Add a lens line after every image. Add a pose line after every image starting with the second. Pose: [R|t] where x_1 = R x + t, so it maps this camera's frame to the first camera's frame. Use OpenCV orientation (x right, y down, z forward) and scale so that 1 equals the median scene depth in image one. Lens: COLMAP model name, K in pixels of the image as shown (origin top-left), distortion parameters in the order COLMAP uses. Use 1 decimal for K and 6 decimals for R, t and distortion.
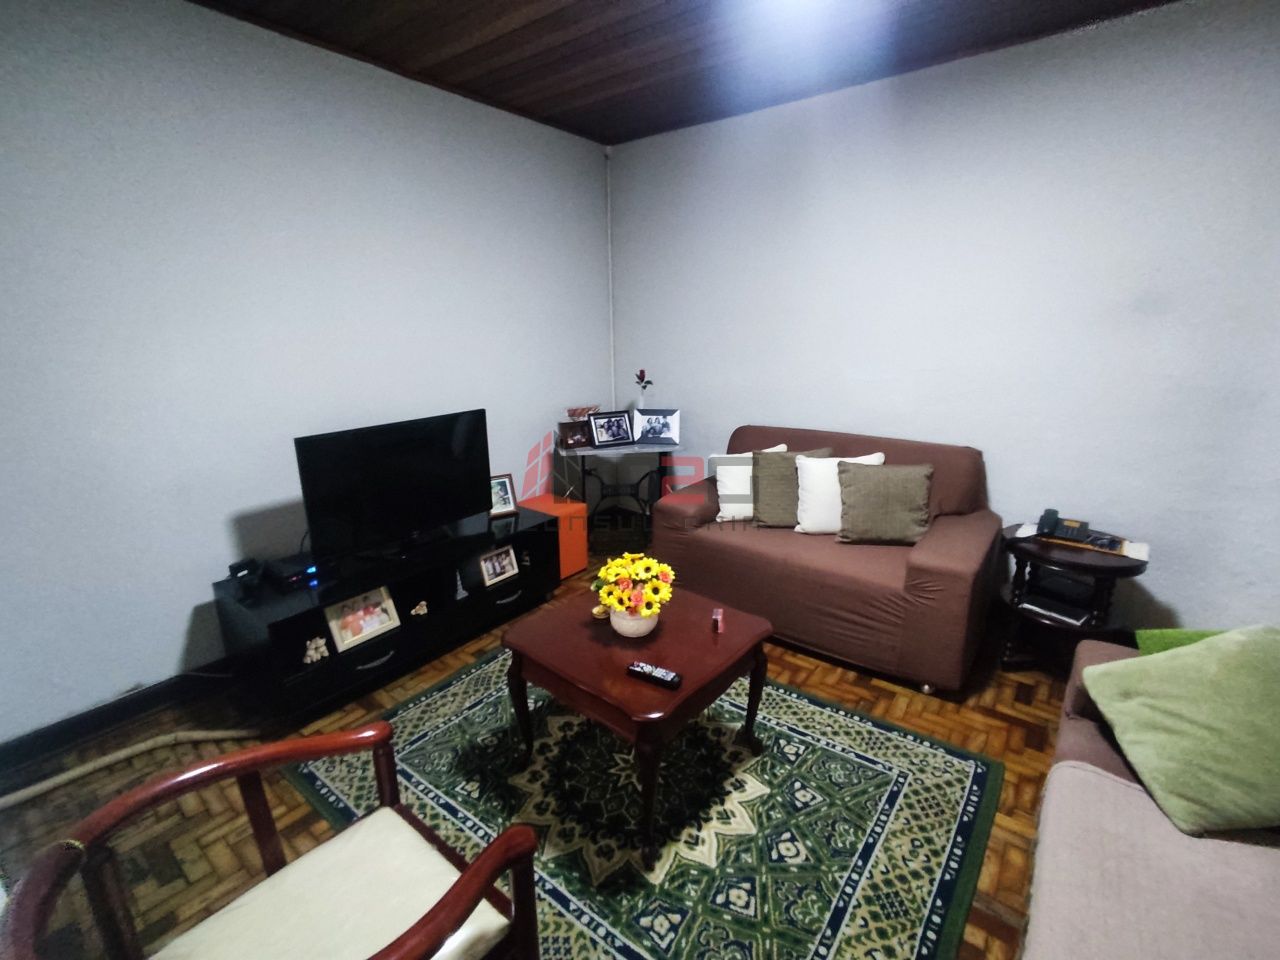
lens RADIAL K [[588.3, 0, 640.0], [0, 588.3, 480.0], [0, 0, 1]] dist [0.002257, 0.001008]
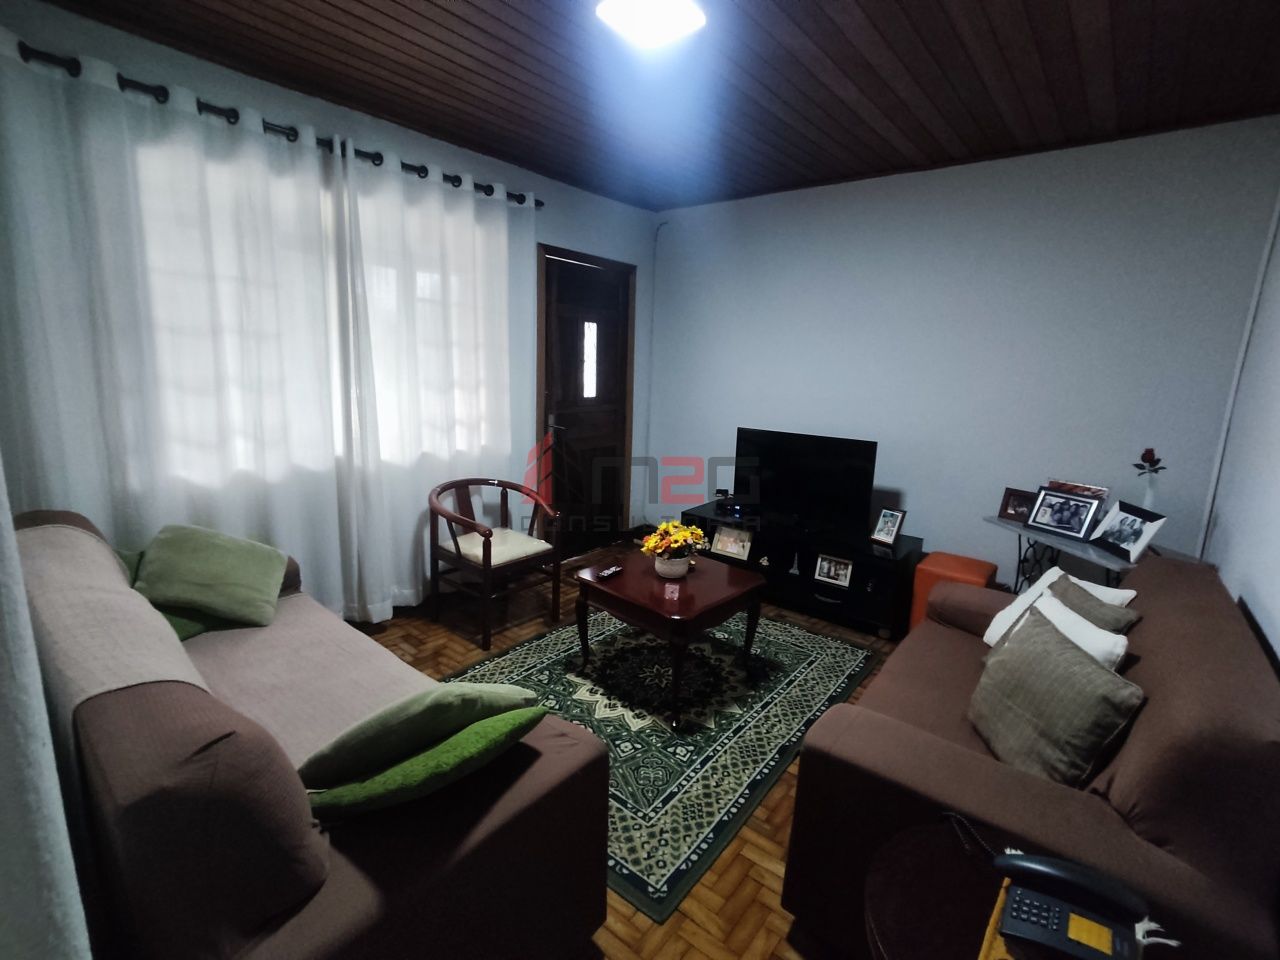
lens RADIAL K [[579.8, 0, 641.9], [0, 579.8, 472.0], [0, 0, 1]] dist [-0.000821, 0.008780]
pose [[-0.021058, 0.194118, -0.980752, 1.148435], [-0.300172, 0.934484, 0.191405, -0.192838], [0.953652, 0.298425, 0.038590, 0.706703]]
